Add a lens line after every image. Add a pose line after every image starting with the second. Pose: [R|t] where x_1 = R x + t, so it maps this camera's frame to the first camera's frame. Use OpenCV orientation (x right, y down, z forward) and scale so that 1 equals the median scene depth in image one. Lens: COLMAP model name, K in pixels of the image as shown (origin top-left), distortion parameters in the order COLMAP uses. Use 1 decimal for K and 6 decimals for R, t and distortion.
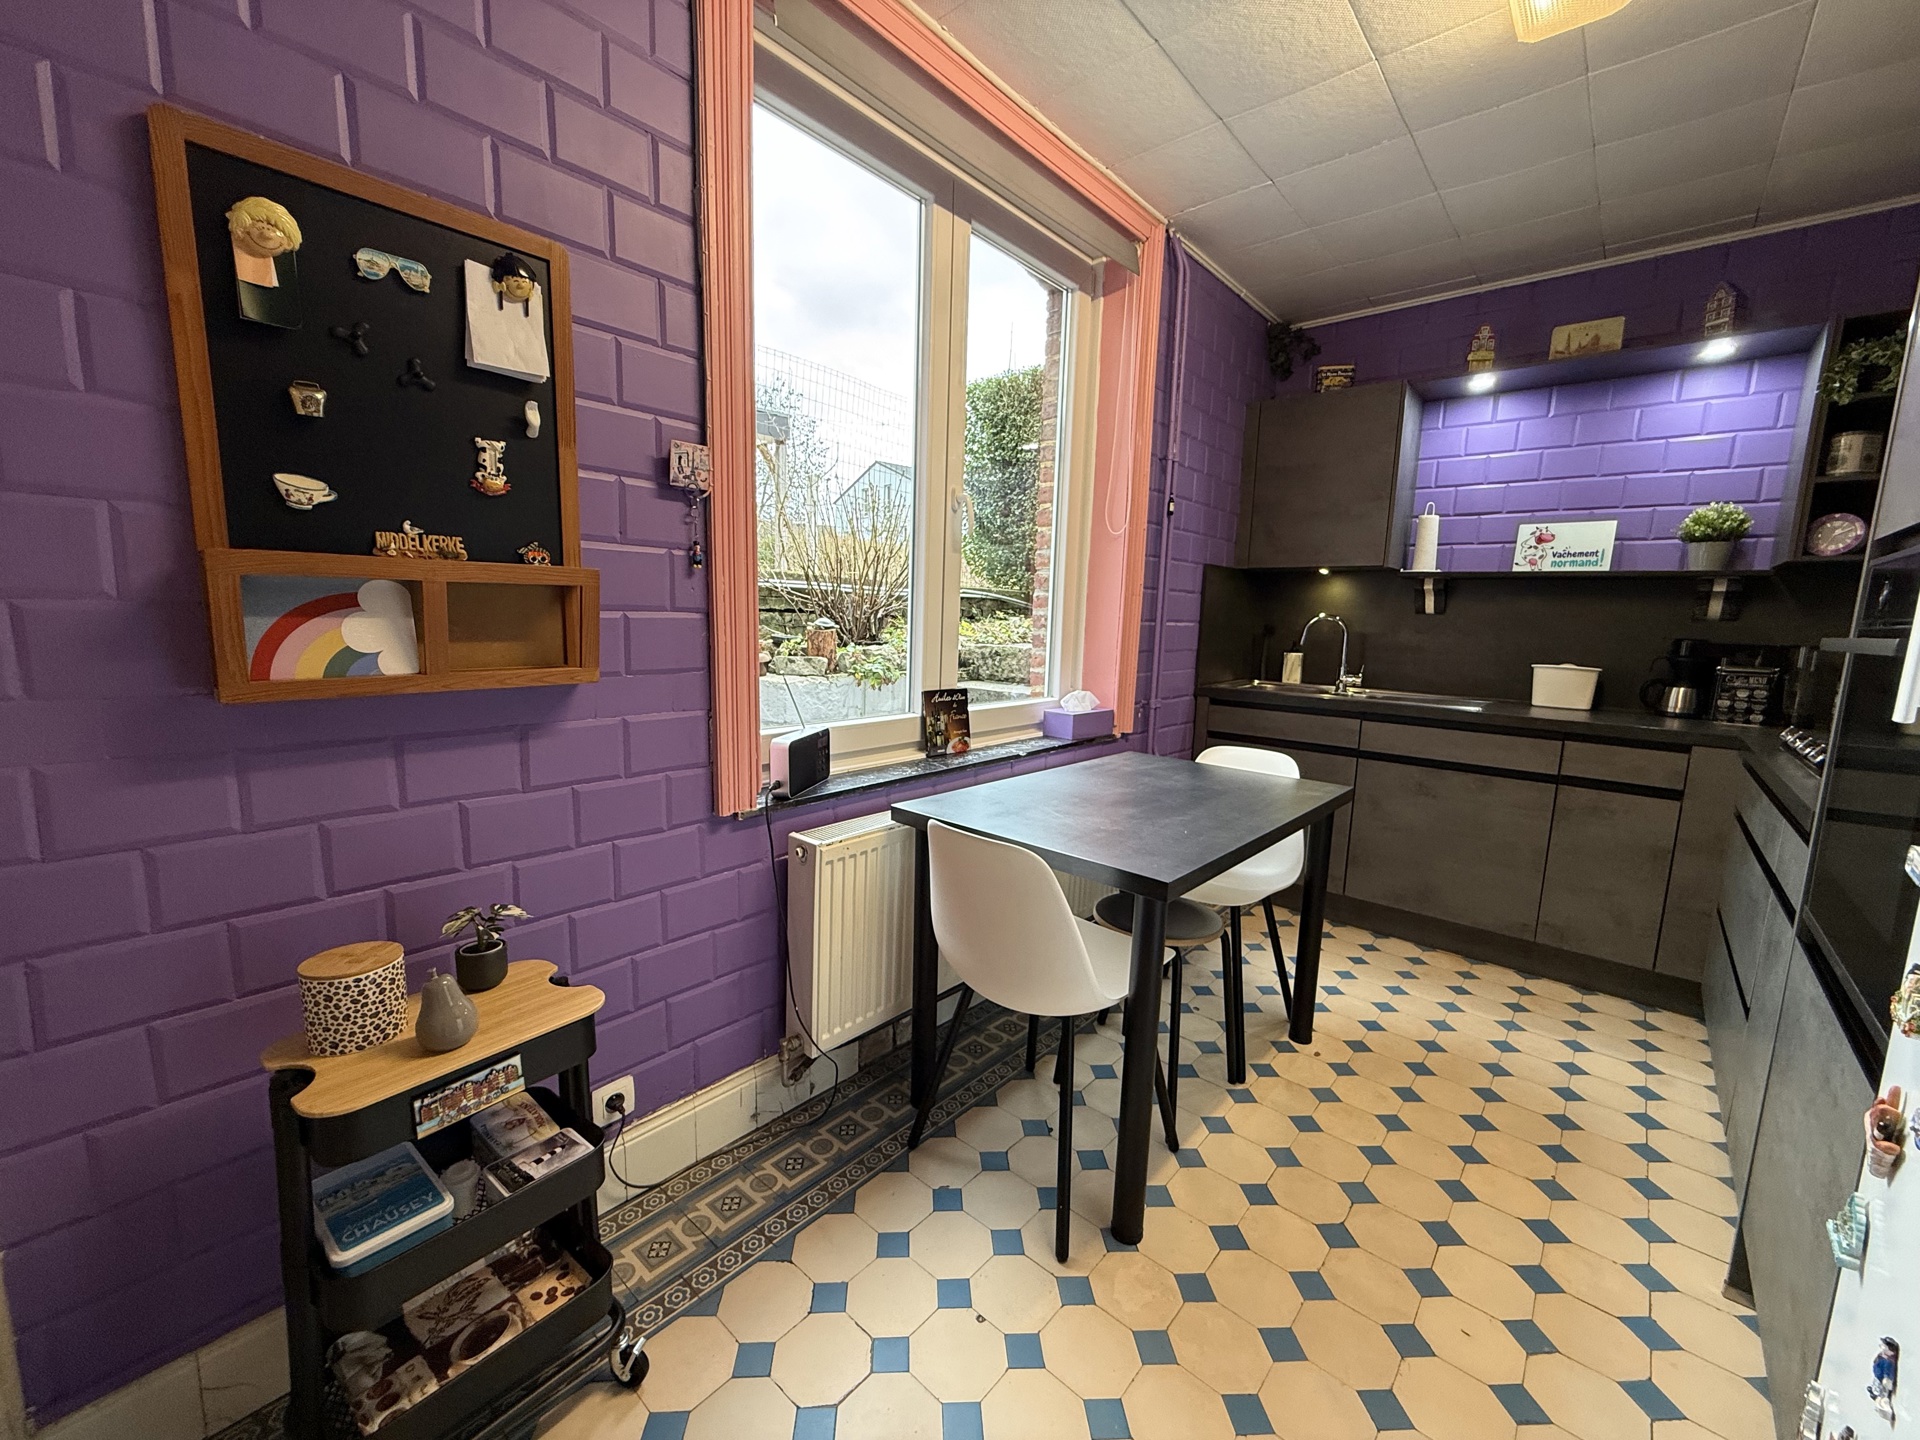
lens RADIAL K [[766.1, 0, 952.3], [0, 766.1, 723.5], [0, 0, 1]] dist [-0.001667, 0.000330]
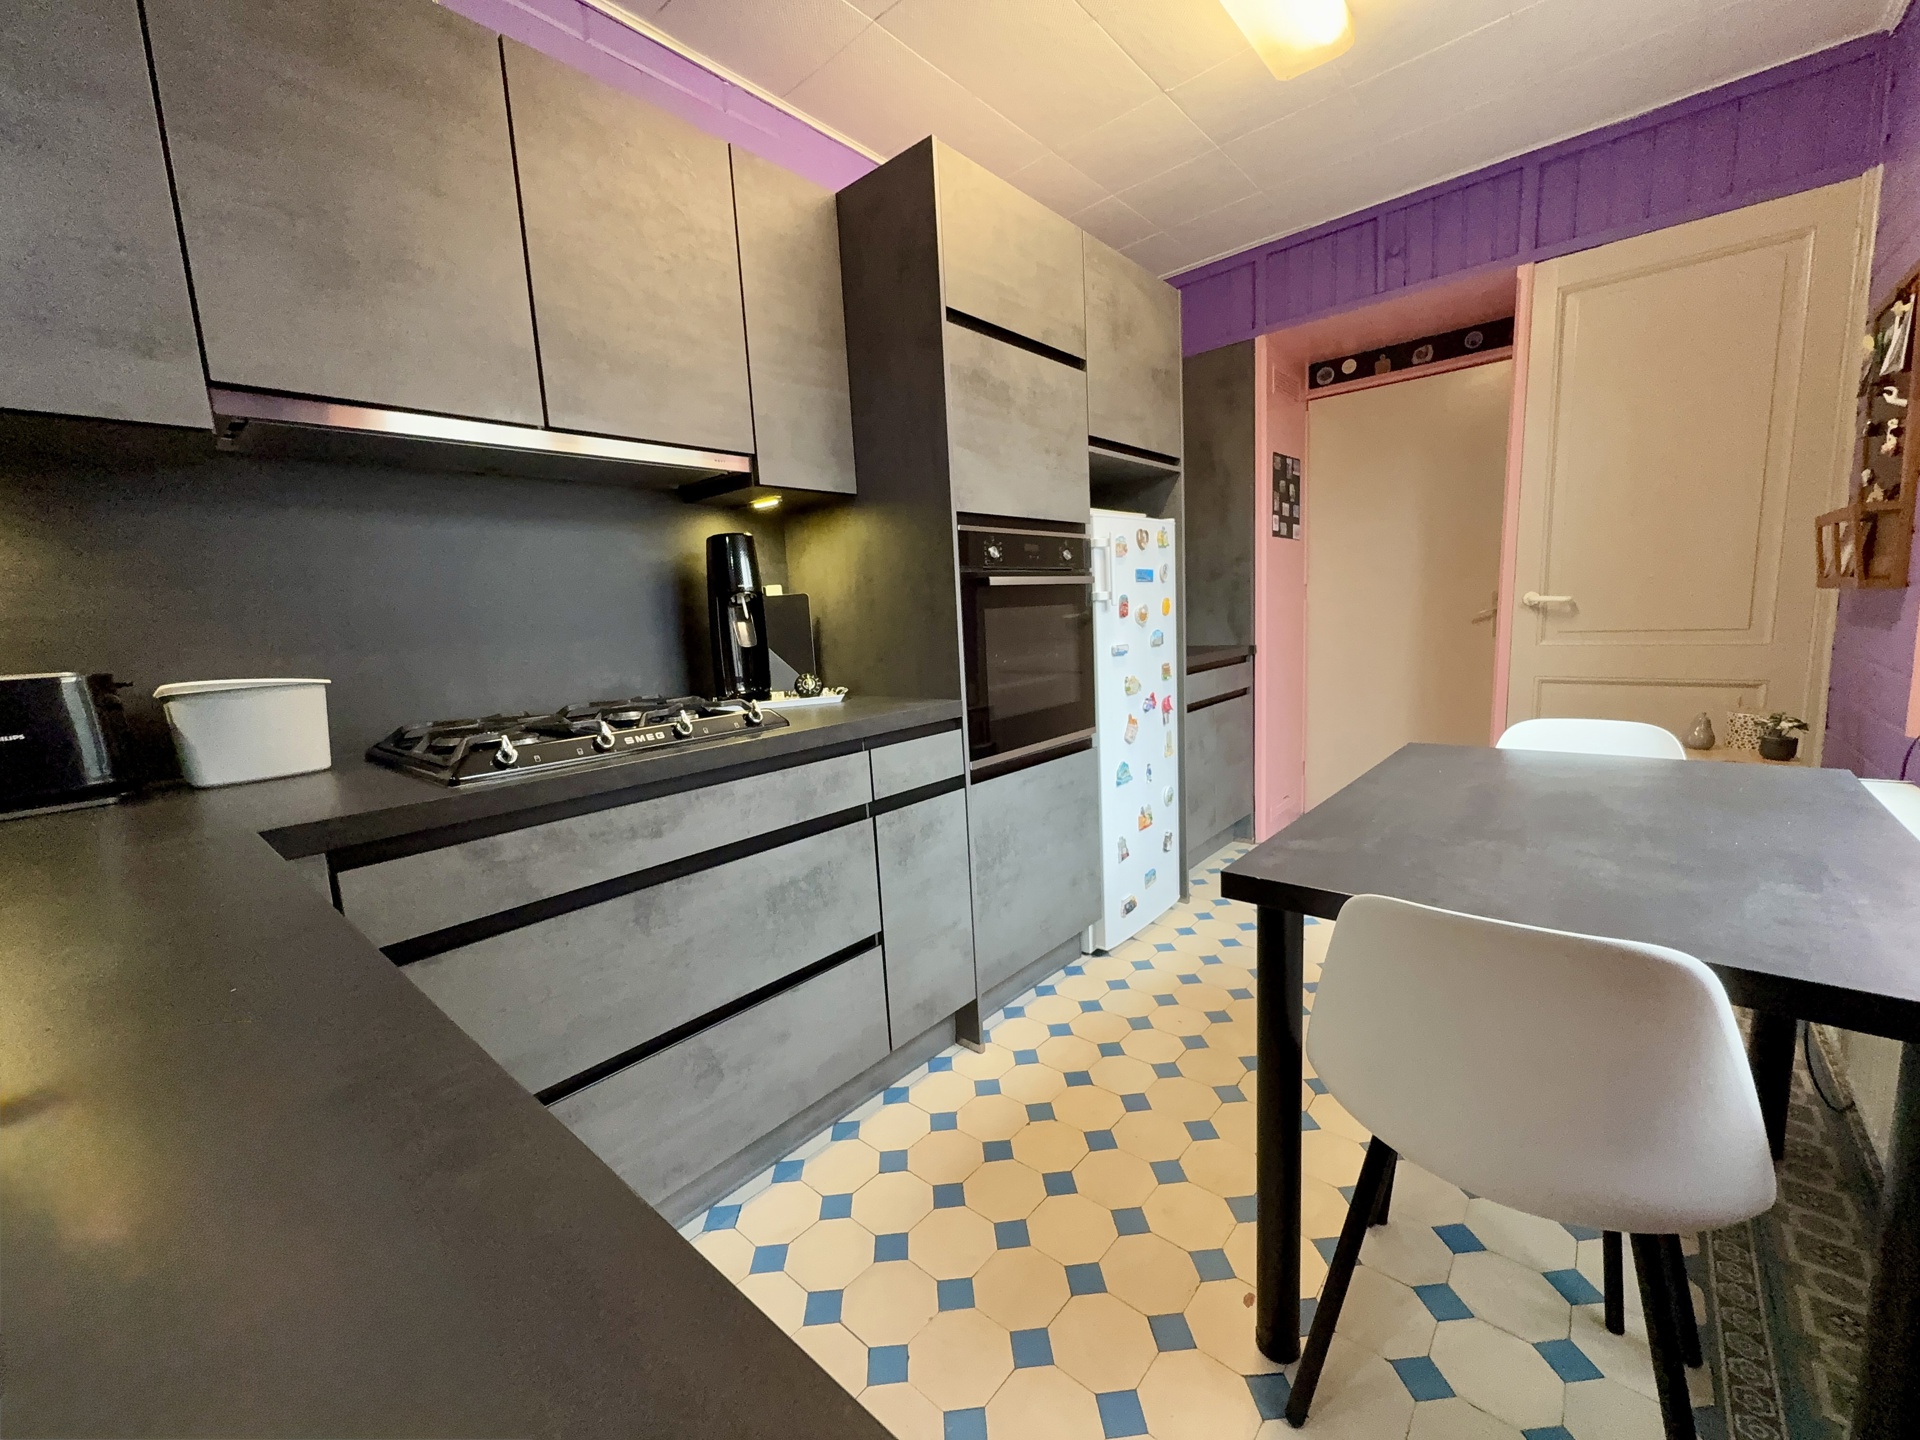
lens RADIAL K [[766.1, 0, 957.7], [0, 766.1, 721.0], [0, 0, 1]] dist [-0.001667, 0.000330]
pose [[-0.999601, 0.027152, -0.007836, 0.541923], [0.023873, 0.959702, 0.280003, -0.116847], [0.015123, 0.279704, -0.959967, 1.122933]]
